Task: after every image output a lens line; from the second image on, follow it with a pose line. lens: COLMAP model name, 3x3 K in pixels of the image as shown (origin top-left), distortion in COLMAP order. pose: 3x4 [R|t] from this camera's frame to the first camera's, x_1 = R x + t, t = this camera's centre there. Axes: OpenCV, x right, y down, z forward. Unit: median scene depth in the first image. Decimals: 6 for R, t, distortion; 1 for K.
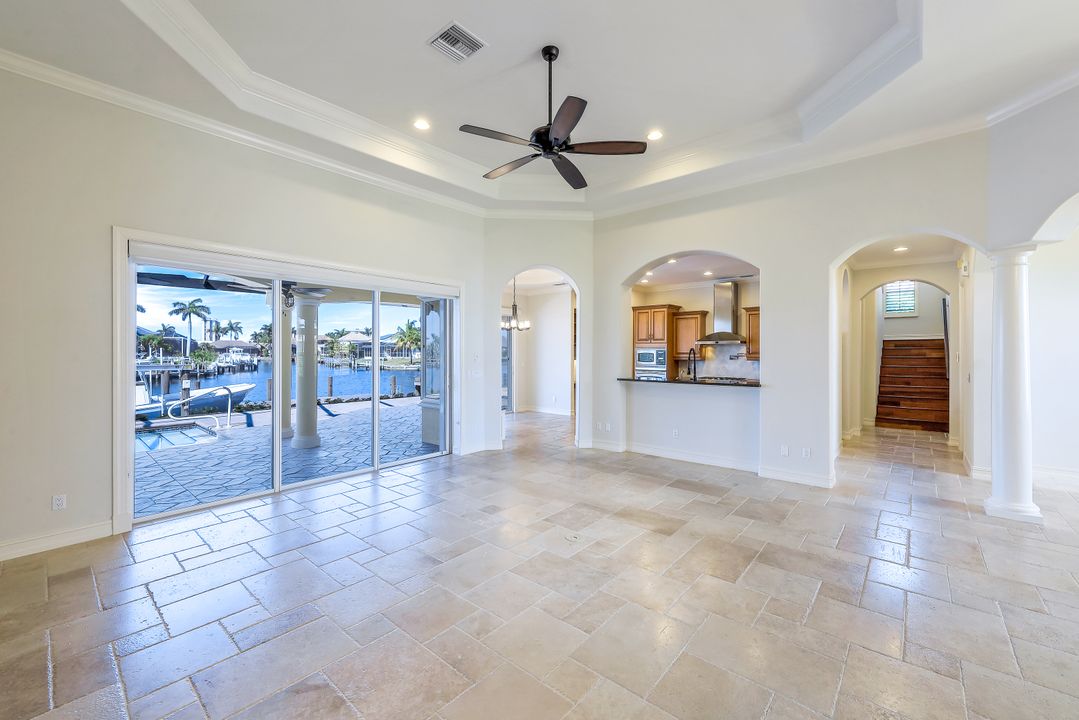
lens RADIAL K [[436.6, 0, 538.4], [0, 436.6, 350.7], [0, 0, 1]] dist [-0.007769, 0.000088]
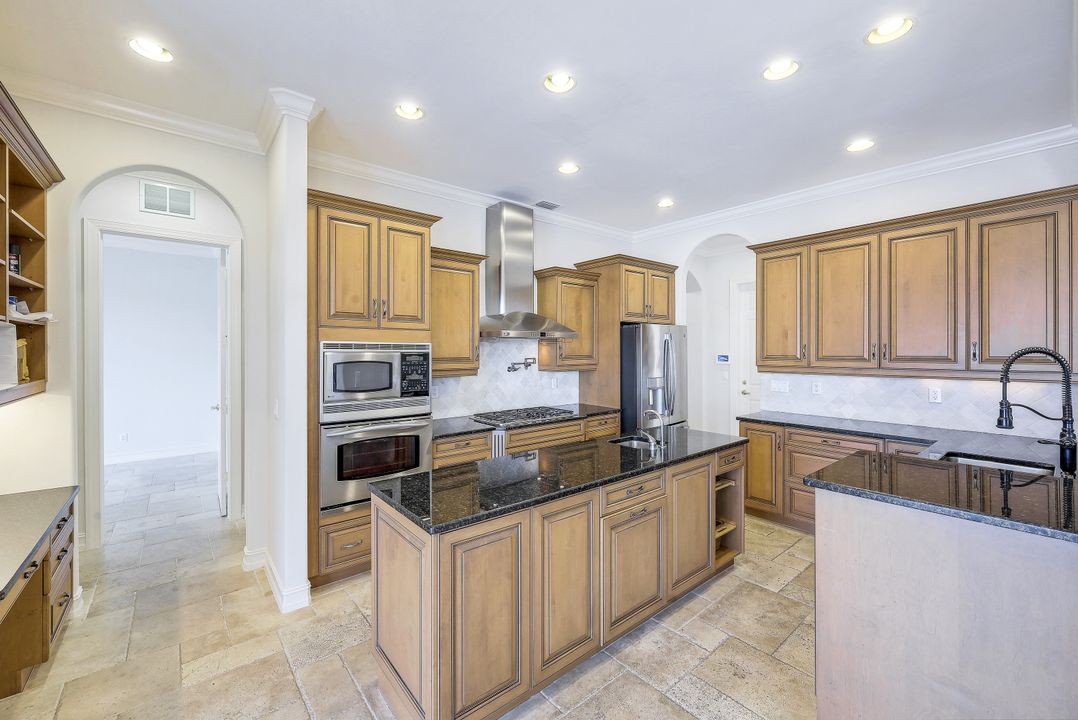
lens RADIAL K [[435.9, 0, 536.9], [0, 435.9, 351.8], [0, 0, 1]] dist [-0.001076, -0.000204]
pose [[0.163380, -0.003555, 0.986557, -0.024101], [-0.000978, 0.999992, 0.003766, -0.002619], [-0.986563, -0.001580, 0.163375, 0.843326]]
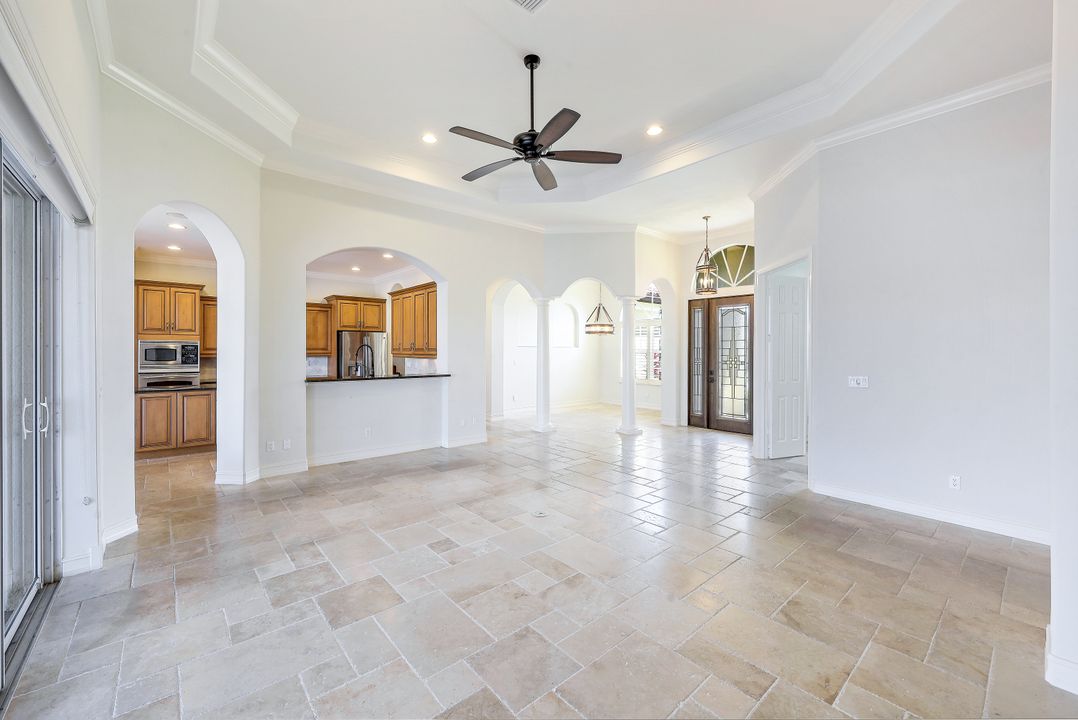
lens RADIAL K [[435.9, 0, 536.9], [0, 435.9, 351.8], [0, 0, 1]] dist [-0.001076, -0.000204]
pose [[0.146997, -0.004048, 0.989129, -0.362323], [-0.008522, 0.999949, 0.005359, 0.001648], [-0.989100, -0.009217, 0.146955, 0.298630]]
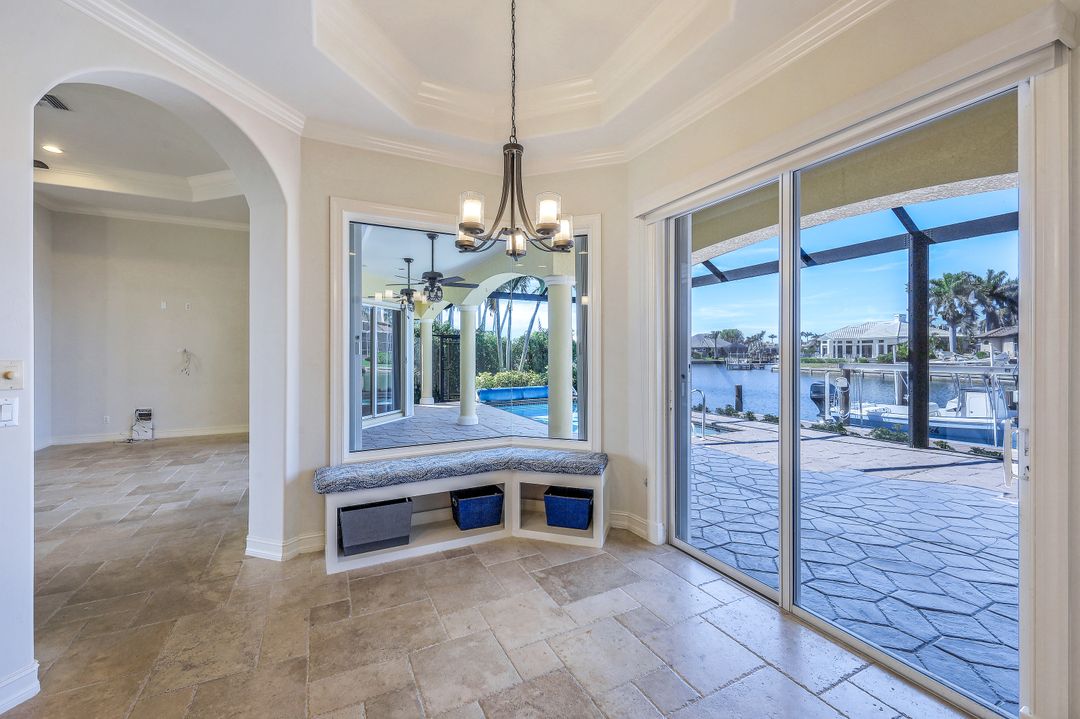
lens RADIAL K [[435.8, 0, 538.9], [0, 435.8, 351.6], [0, 0, 1]] dist [0.000964, -0.000599]
pose [[-0.378511, -0.000881, -0.925596, 0.151388], [0.004229, 0.999987, -0.002682, 0.011314], [0.925587, -0.004929, -0.378503, 0.985623]]
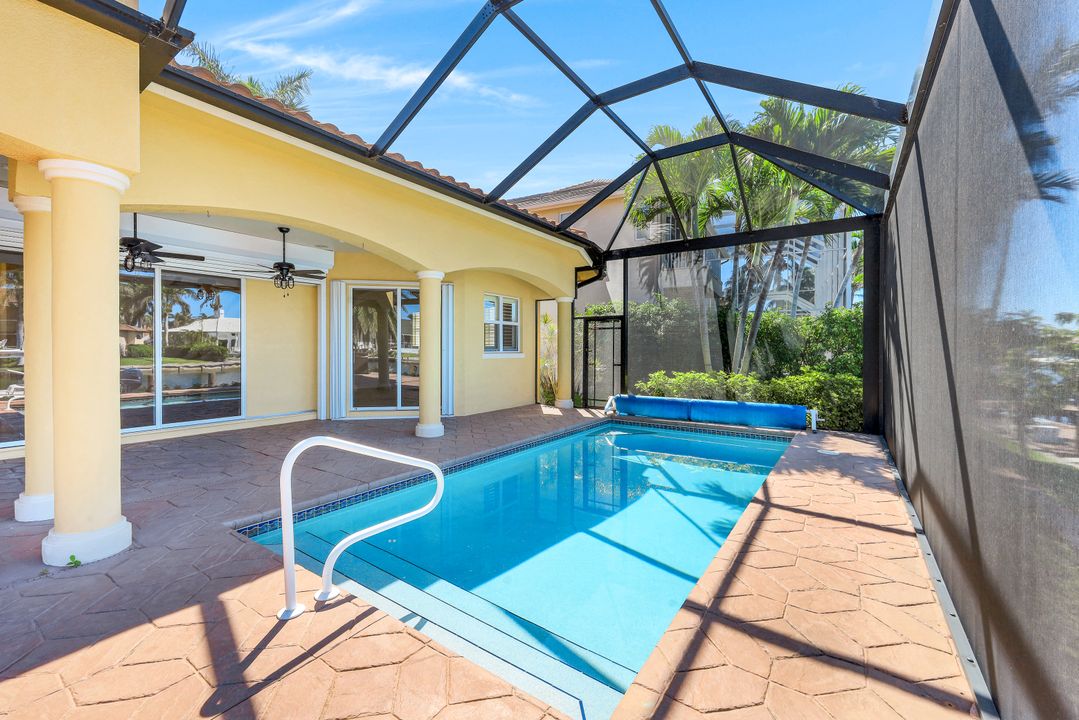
lens RADIAL K [[448.9, 0, 537.3], [0, 448.9, 356.5], [0, 0, 1]] dist [0.000266, 0.000277]
pose [[-0.995295, 0.000268, -0.096888, -0.792225], [0.000079, 0.999998, 0.001951, 0.041731], [0.096888, 0.001934, -0.995293, 1.211189]]
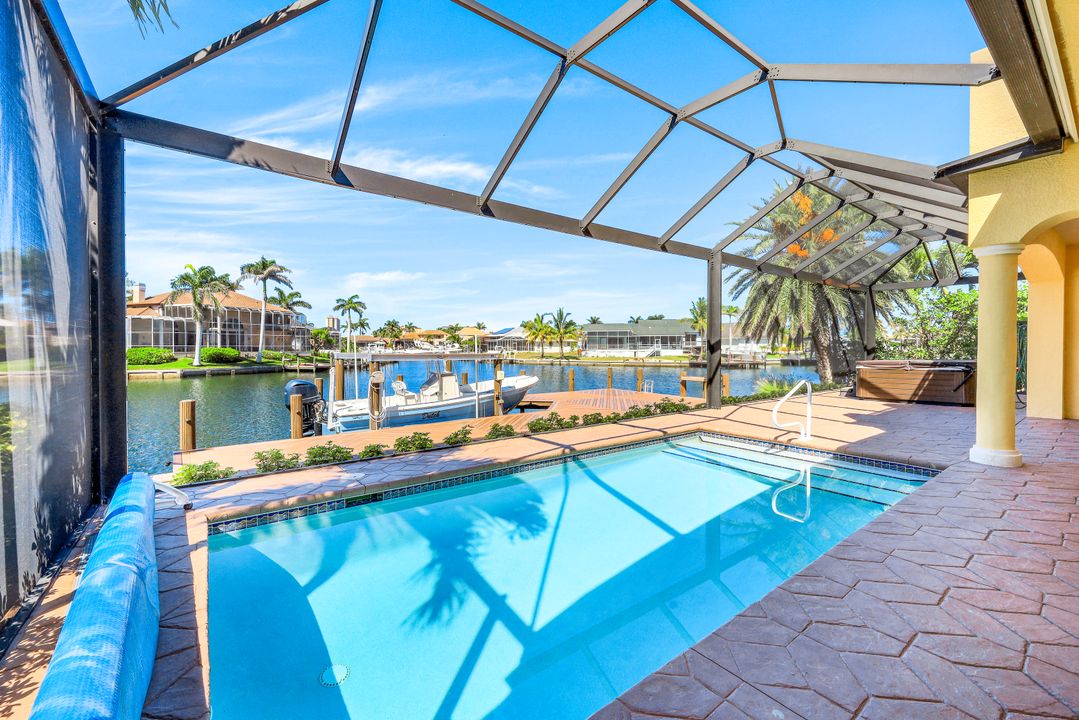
lens RADIAL K [[444.7, 0, 535.9], [0, 444.7, 351.5], [0, 0, 1]] dist [0.000999, 0.000203]
pose [[0.977473, 0.003444, -0.211032, -0.943885], [-0.000601, 0.999908, 0.013536, 0.026221], [0.211060, -0.013104, 0.977385, 0.214853]]
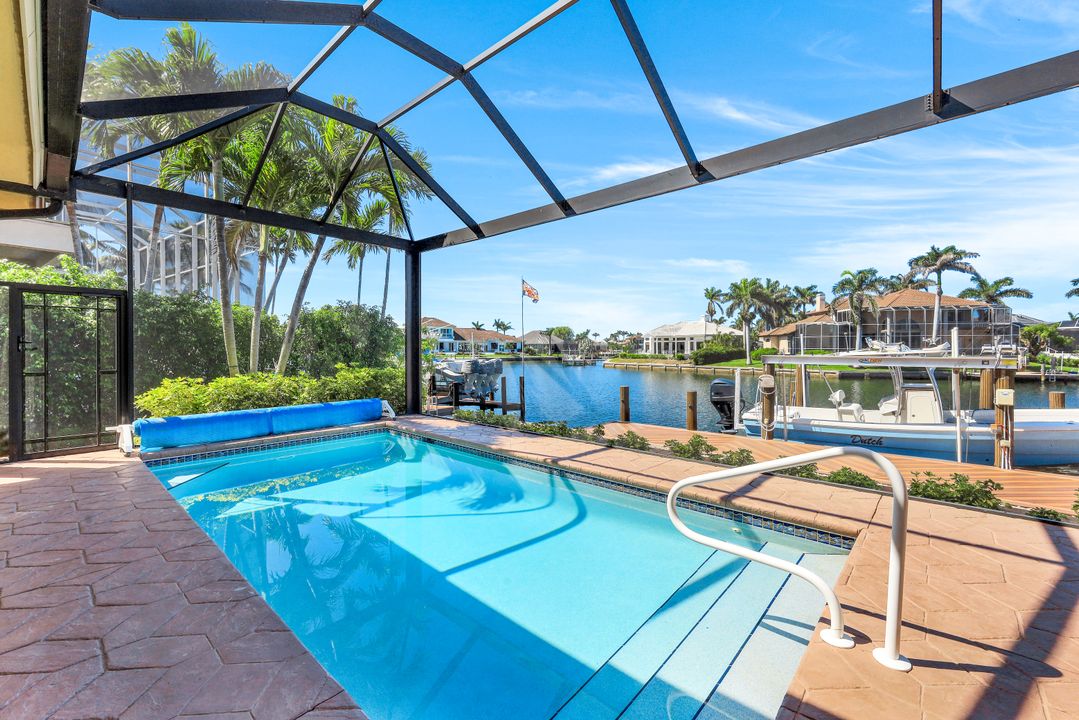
lens RADIAL K [[444.7, 0, 535.9], [0, 444.7, 351.5], [0, 0, 1]] dist [0.000999, 0.000203]
pose [[-0.023468, 0.004922, -0.999712, -0.487654], [0.002976, 0.999984, 0.004854, 0.034045], [0.999720, -0.002861, -0.023482, 0.812032]]
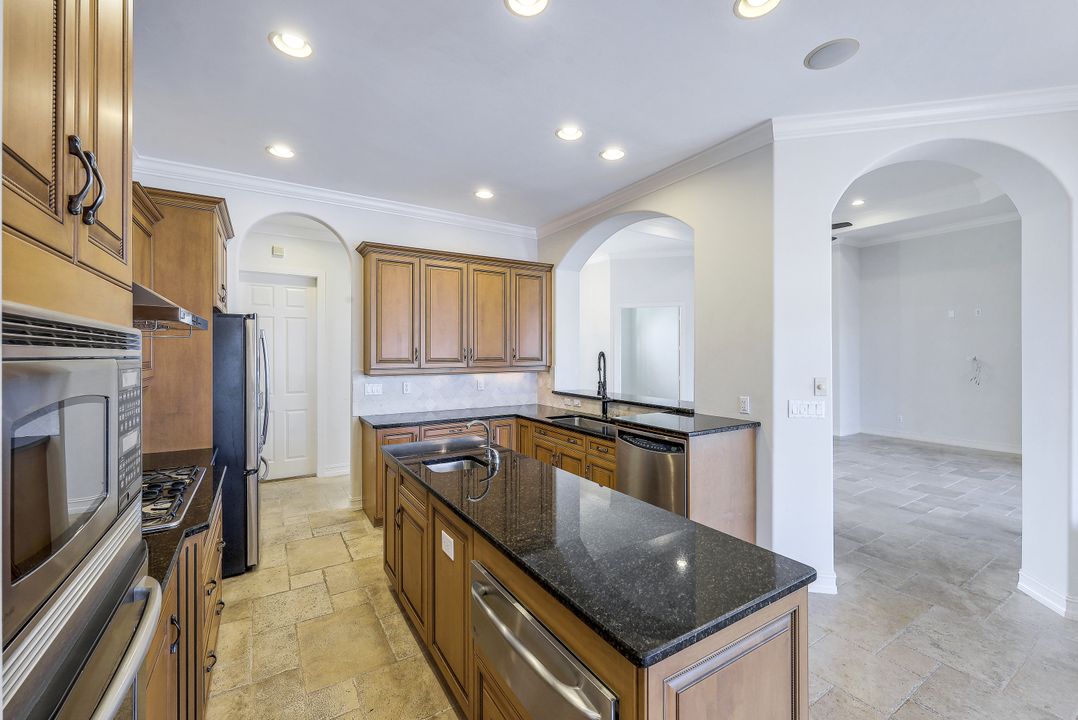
lens RADIAL K [[443.3, 0, 536.8], [0, 443.3, 355.0], [0, 0, 1]] dist [-0.000906, -0.000203]
pose [[-0.954937, 0.000854, 0.296808, 0.160757], [0.000644, 0.999999, -0.000805, -0.000699], [-0.296808, -0.000577, -0.954937, 1.049506]]
